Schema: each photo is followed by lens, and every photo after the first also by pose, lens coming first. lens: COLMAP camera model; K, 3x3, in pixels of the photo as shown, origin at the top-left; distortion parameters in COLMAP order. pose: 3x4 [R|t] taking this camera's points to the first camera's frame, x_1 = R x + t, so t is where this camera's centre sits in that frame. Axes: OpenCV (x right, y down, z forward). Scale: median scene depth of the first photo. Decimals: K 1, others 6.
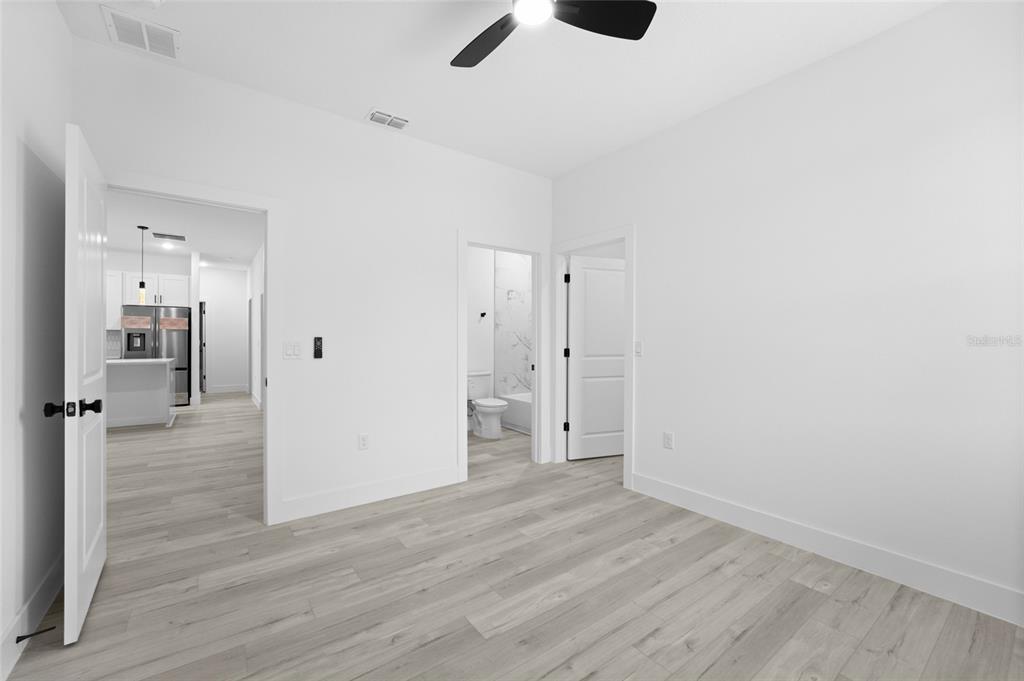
lens RADIAL K [[416.5, 0, 516.4], [0, 416.5, 341.1], [0, 0, 1]] dist [0.001607, 0.000661]
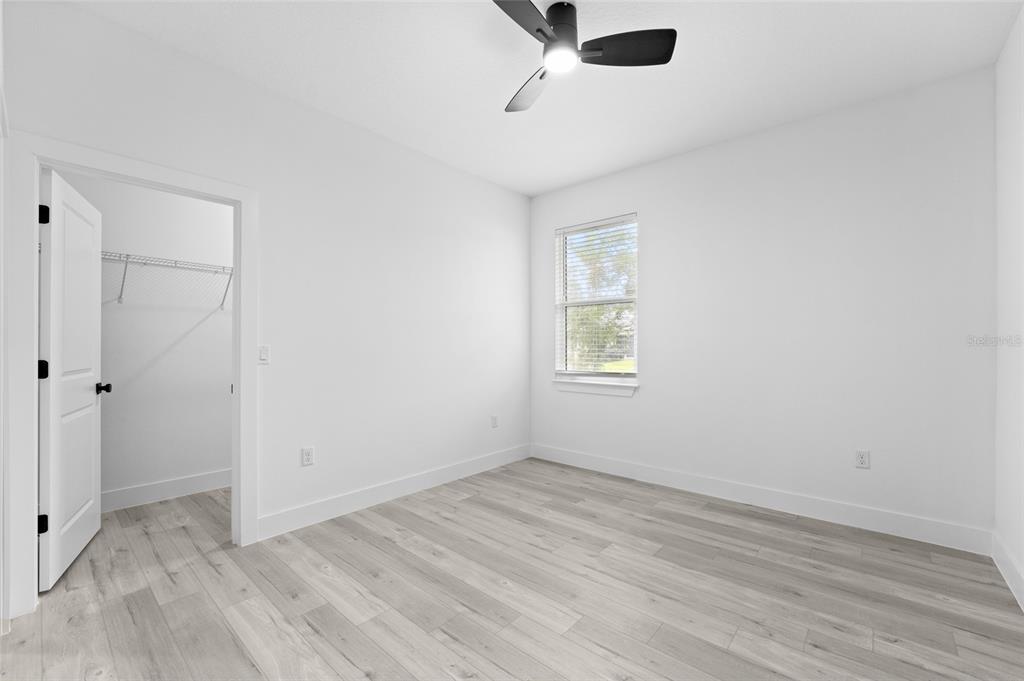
lens RADIAL K [[416.5, 0, 506.2], [0, 416.5, 348.2], [0, 0, 1]] dist [0.001607, 0.000661]
pose [[-0.195415, -0.005515, 0.980705, -0.562438], [-0.004405, 0.999979, 0.004745, -0.001234], [-0.980711, -0.003393, -0.195435, 0.714299]]
